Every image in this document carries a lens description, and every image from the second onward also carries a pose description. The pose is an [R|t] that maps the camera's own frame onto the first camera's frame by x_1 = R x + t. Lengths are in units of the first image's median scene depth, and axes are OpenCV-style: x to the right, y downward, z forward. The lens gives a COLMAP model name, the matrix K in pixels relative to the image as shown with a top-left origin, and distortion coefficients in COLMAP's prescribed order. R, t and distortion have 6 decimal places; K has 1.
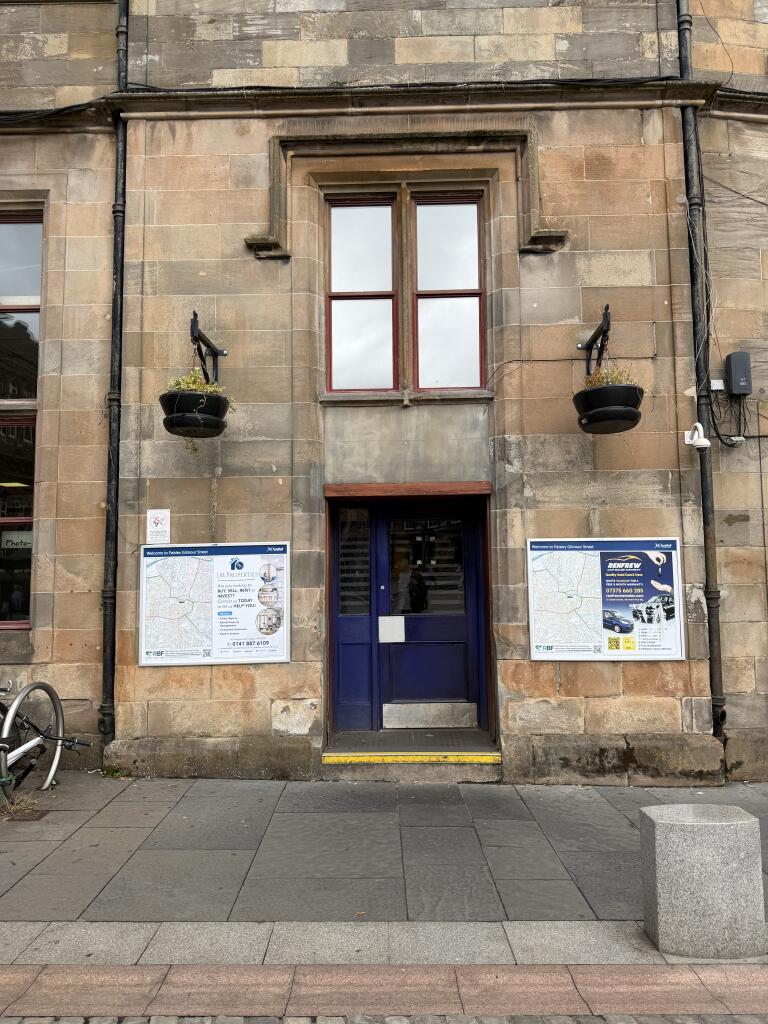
lens RADIAL K [[716.4, 0, 380.7], [0, 716.4, 516.2], [0, 0, 1]] dist [0.041741, -0.043264]
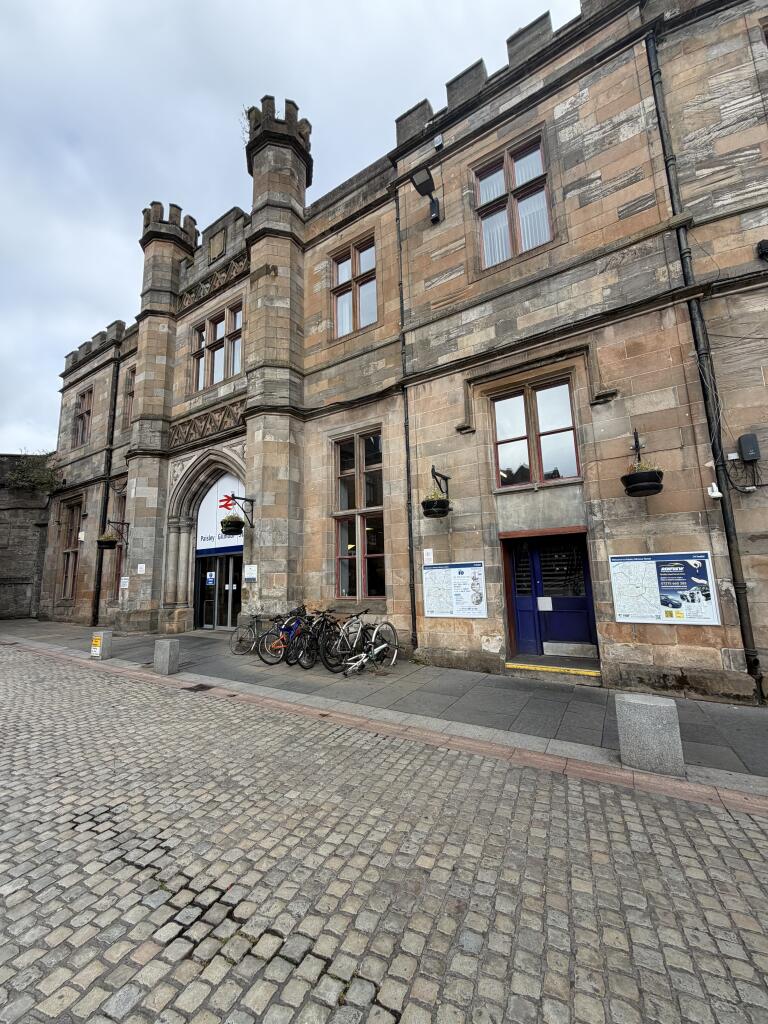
lens RADIAL K [[408.0, 0, 383.1], [0, 408.0, 510.0], [0, 0, 1]] dist [0.000381, 0.000330]
pose [[0.851725, -0.097529, -0.514832, 0.259122], [0.065337, 0.994625, -0.080329, -0.038559], [0.519899, 0.034780, 0.853519, -0.205971]]
